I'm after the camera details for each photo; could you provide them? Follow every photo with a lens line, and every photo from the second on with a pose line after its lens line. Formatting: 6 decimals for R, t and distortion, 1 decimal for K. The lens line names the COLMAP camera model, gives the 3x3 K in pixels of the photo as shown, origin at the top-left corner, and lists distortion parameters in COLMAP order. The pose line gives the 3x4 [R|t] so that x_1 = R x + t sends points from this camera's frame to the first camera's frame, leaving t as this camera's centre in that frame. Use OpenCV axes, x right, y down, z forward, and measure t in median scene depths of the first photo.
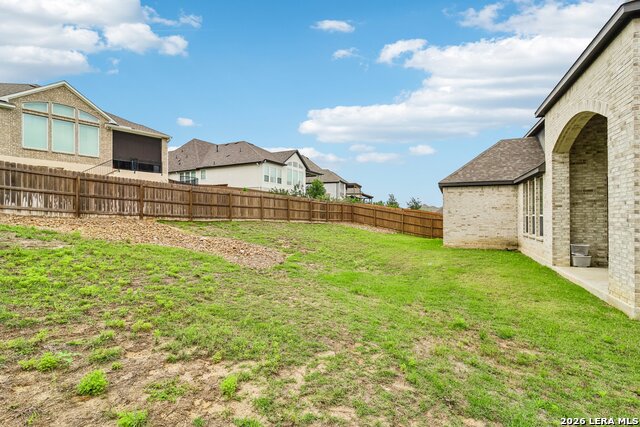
lens RADIAL K [[303.3, 0, 320.8], [0, 303.3, 213.9], [0, 0, 1]] dist [0.004670, -0.000128]
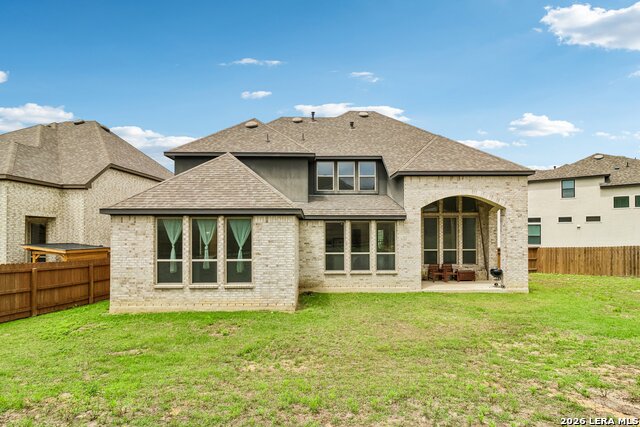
lens RADIAL K [[303.3, 0, 318.7], [0, 303.3, 239.1], [0, 0, 1]] dist [0.004670, -0.000128]
pose [[-0.418057, -0.010165, 0.908364, -0.154347], [-0.002194, 0.999946, 0.010180, -0.037627], [-0.908418, 0.002263, -0.418056, 1.014554]]
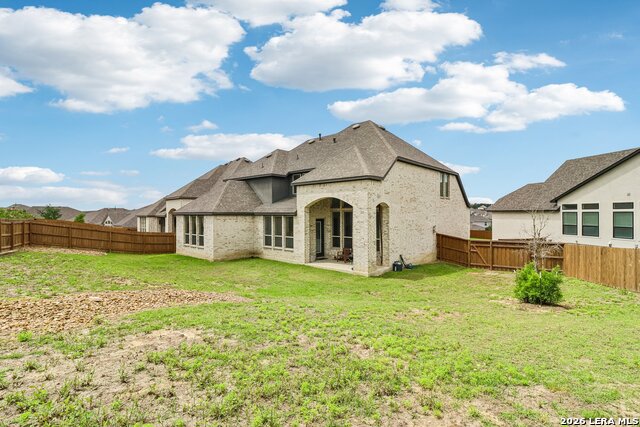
lens RADIAL K [[303.3, 0, 319.6], [0, 303.3, 211.4], [0, 0, 1]] dist [0.004670, -0.000128]
pose [[0.317689, 0.010271, 0.948139, -0.565540], [-0.006910, 0.999940, -0.008518, -0.079675], [-0.948170, -0.003845, 0.317741, 0.135012]]
